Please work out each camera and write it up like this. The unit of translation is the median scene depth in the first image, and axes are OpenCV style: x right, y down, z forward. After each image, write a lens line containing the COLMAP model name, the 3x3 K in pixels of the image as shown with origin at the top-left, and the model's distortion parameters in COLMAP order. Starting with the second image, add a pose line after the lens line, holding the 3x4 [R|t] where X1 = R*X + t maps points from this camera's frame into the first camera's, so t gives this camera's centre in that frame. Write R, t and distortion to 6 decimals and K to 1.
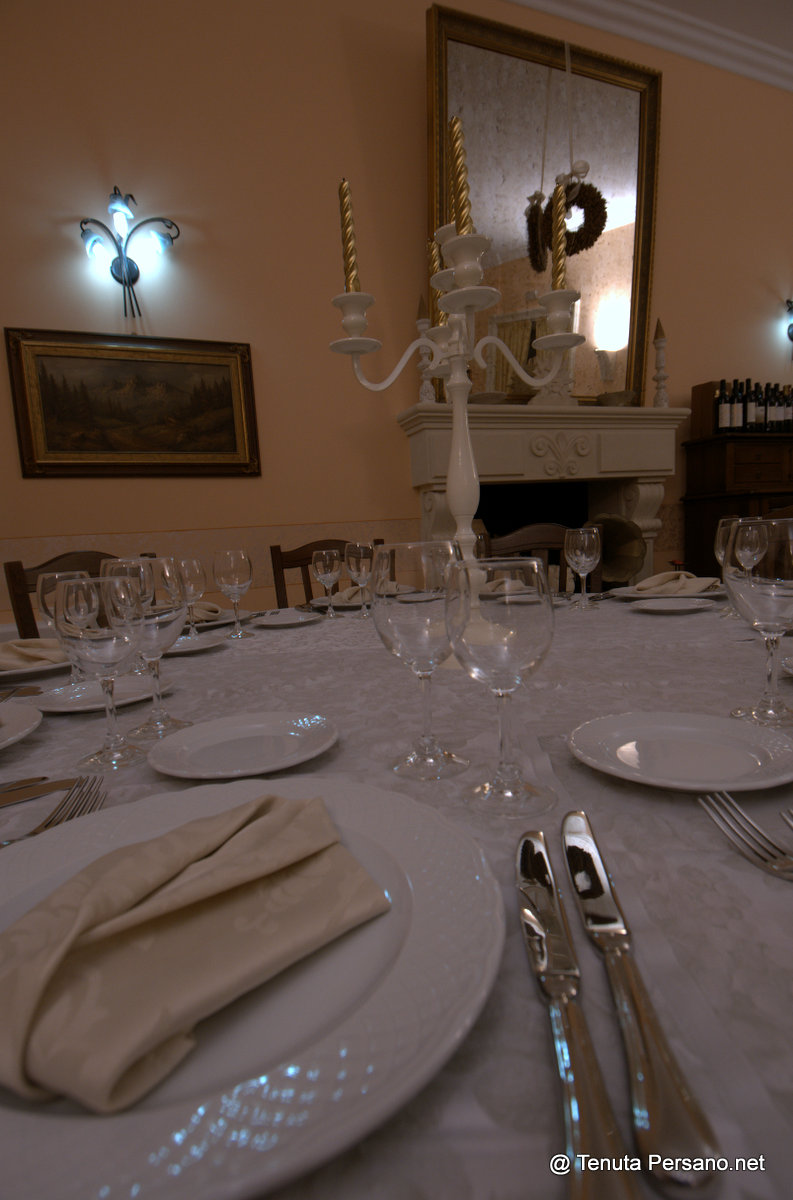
lens RADIAL K [[621.4, 0, 392.9], [0, 621.4, 617.4], [0, 0, 1]] dist [0.039301, -0.043920]
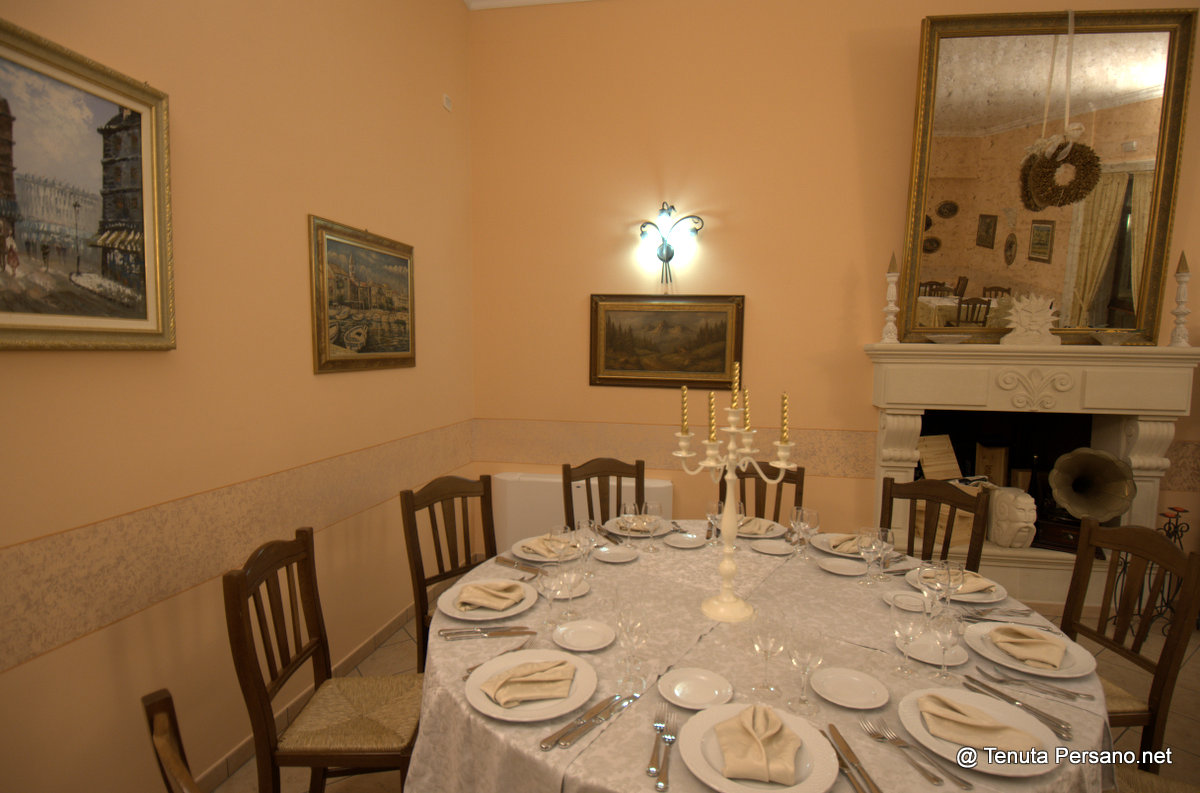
lens RADIAL K [[621.4, 0, 600.0], [0, 621.4, 396.5], [0, 0, 1]] dist [0.039301, -0.043920]
pose [[0.842322, 0.108231, -0.527997, 0.248562], [-0.127640, 0.991820, -0.000319, -0.181730], [0.523643, 0.067663, 0.849246, -0.301776]]
